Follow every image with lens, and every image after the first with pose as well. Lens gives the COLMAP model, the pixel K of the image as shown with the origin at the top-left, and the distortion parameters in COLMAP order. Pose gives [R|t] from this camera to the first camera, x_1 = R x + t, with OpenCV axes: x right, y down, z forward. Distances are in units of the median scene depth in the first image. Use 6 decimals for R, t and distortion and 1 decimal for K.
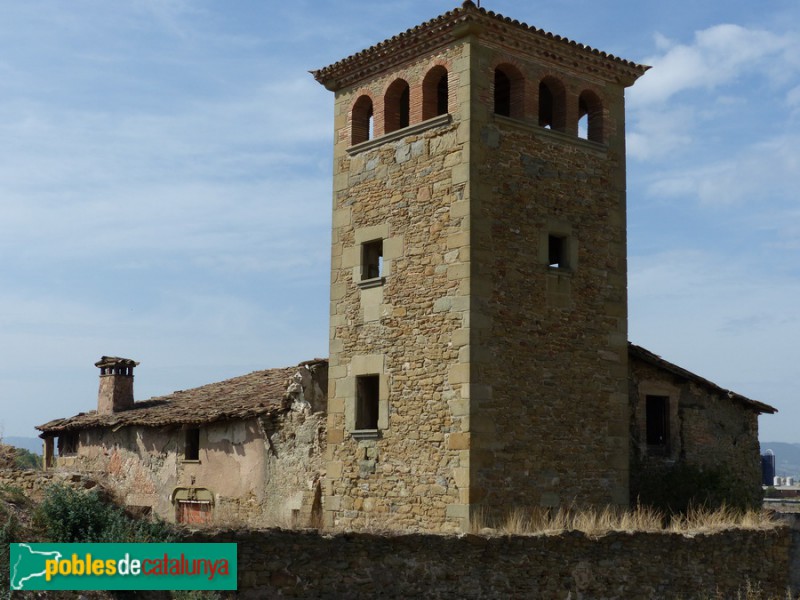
lens RADIAL K [[1265.1, 0, 400.0], [0, 1265.1, 300.0], [0, 0, 1]] dist [-0.172247, 1.350504]
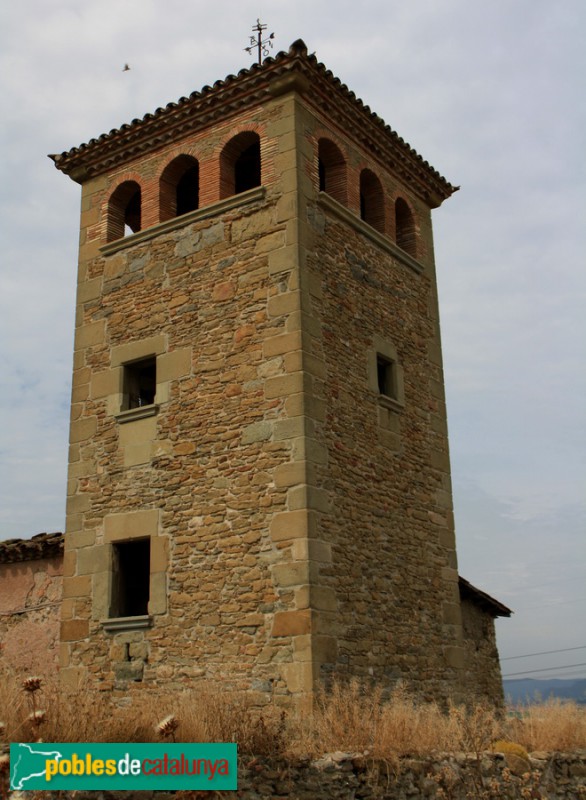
lens RADIAL K [[1041.8, 0, 292.9], [0, 1041.8, 364.9], [0, 0, 1]] dist [-0.041277, -0.007955]
pose [[0.957585, 0.059850, 0.281868, -0.111172], [-0.005020, 0.981508, -0.191353, 0.075941], [-0.288108, 0.181822, 0.940178, 0.409209]]
